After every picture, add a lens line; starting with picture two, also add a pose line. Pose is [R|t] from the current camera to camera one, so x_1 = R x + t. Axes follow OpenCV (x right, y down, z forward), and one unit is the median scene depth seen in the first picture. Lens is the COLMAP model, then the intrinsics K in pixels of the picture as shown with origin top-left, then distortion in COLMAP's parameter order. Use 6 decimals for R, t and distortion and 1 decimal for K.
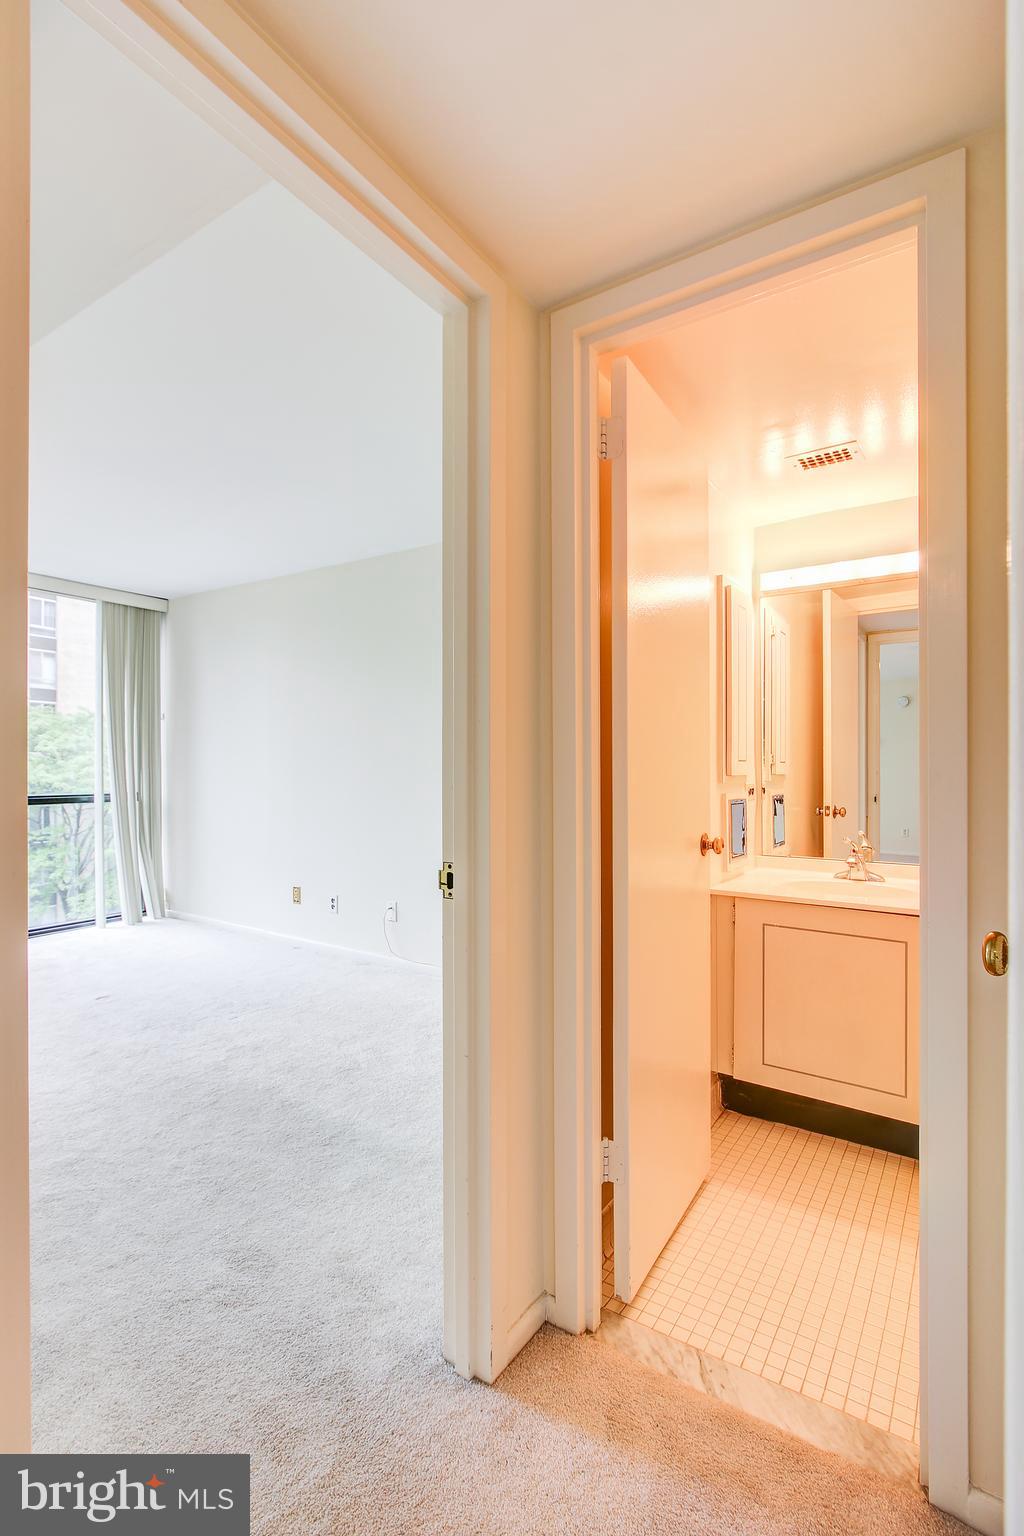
lens RADIAL K [[717.3, 0, 512.0], [0, 717.3, 768.0], [0, 0, 1]] dist [-0.004128, 0.001914]
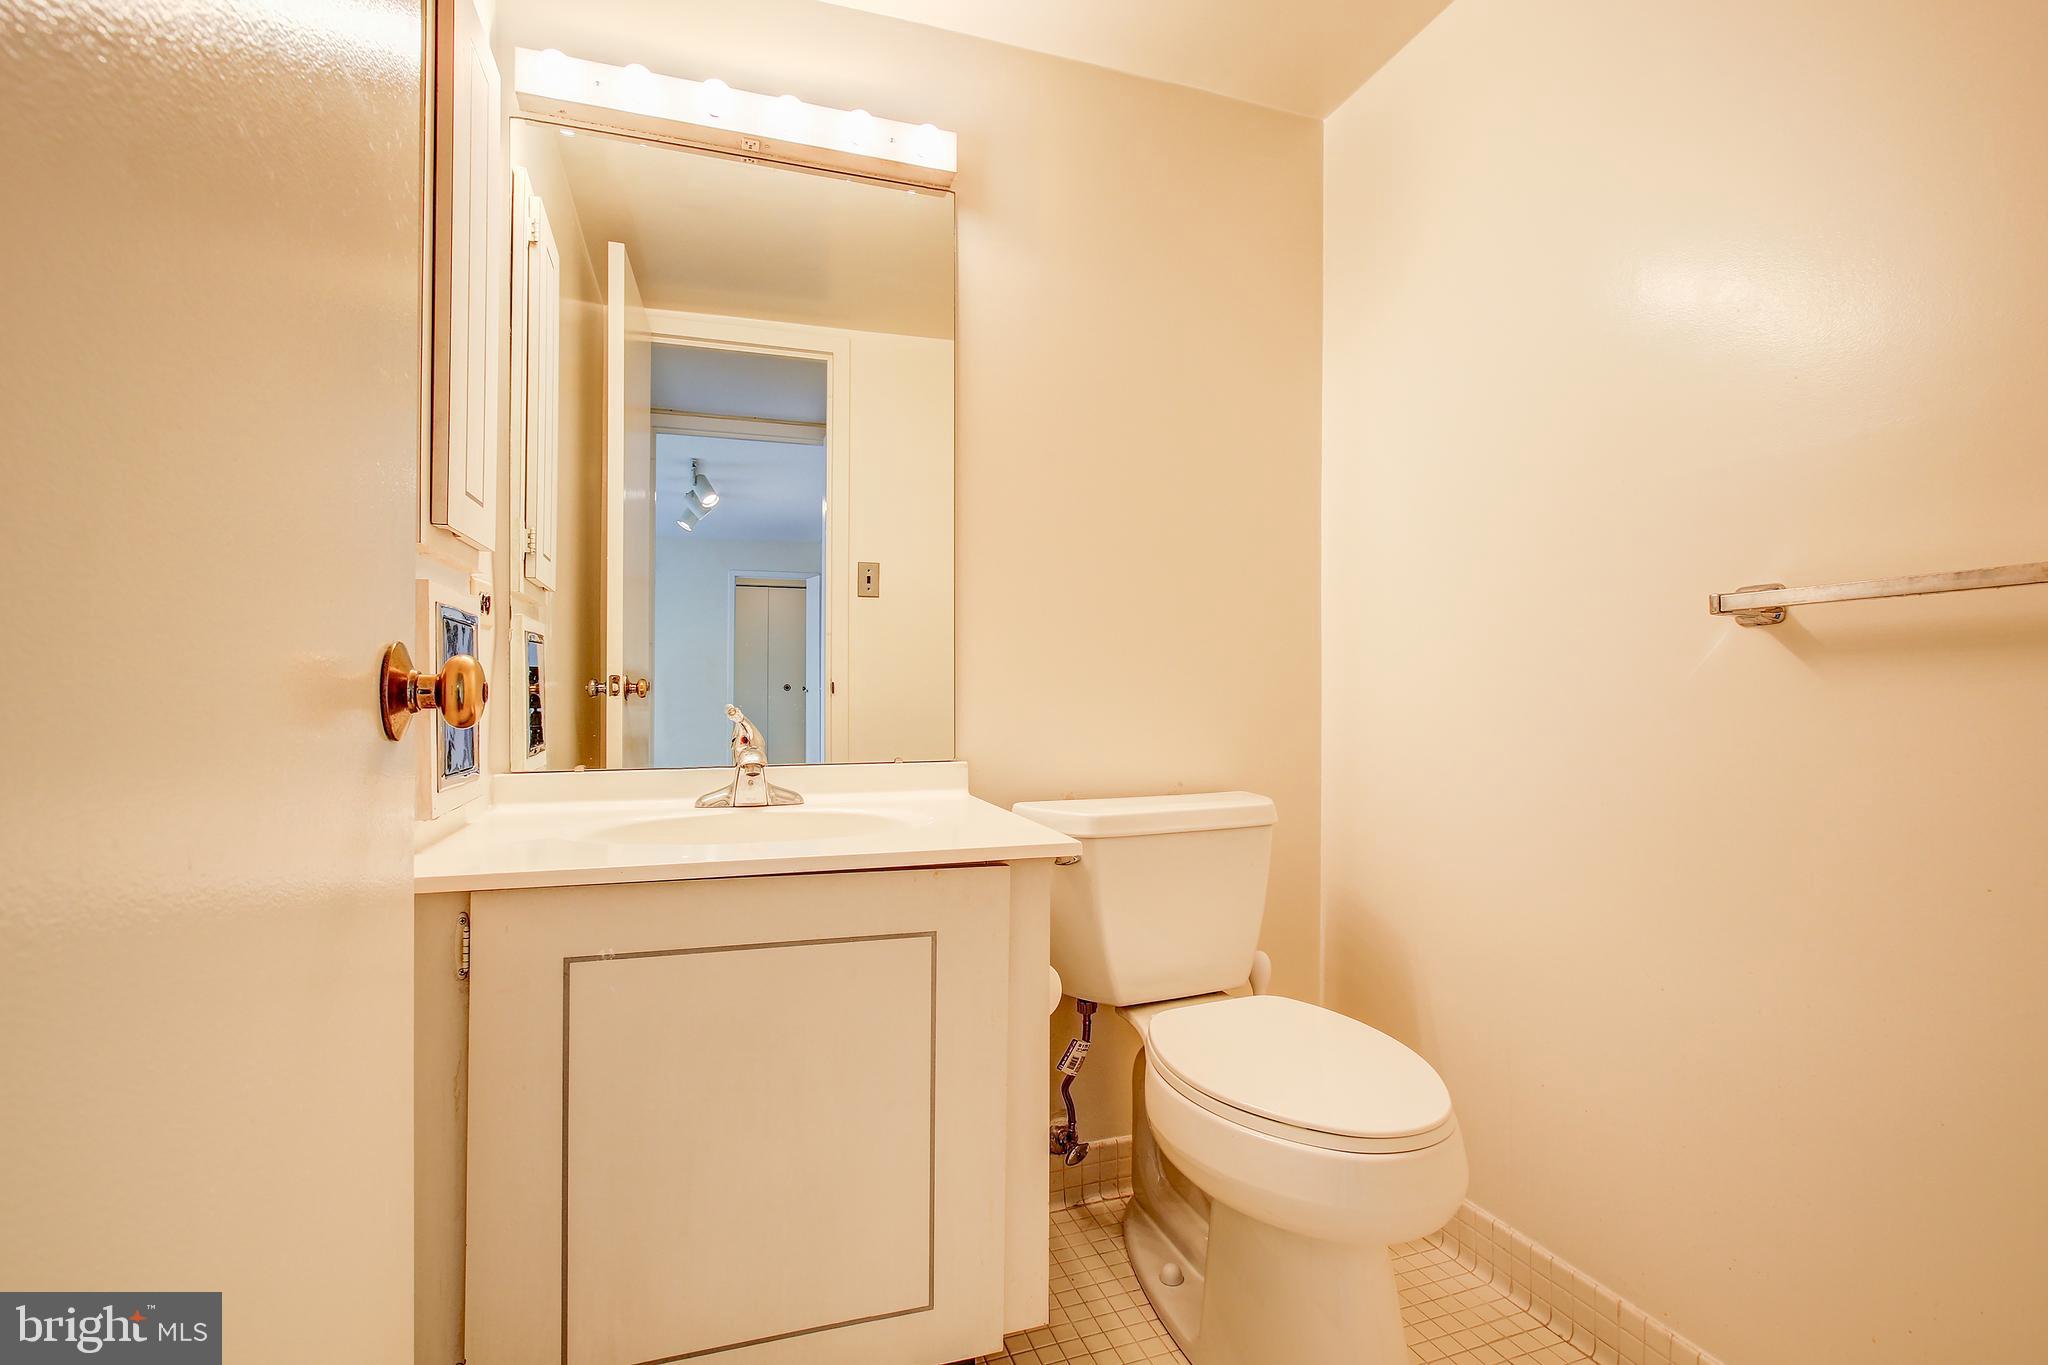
lens RADIAL K [[956.5, 0, 1024.0], [0, 956.5, 682.5], [0, 0, 1]] dist [-0.004128, 0.001914]
pose [[0.607282, 0.004702, 0.794472, 0.114241], [-0.004389, 0.999987, -0.002563, 0.080502], [-0.794474, -0.001930, 0.607295, 0.506353]]
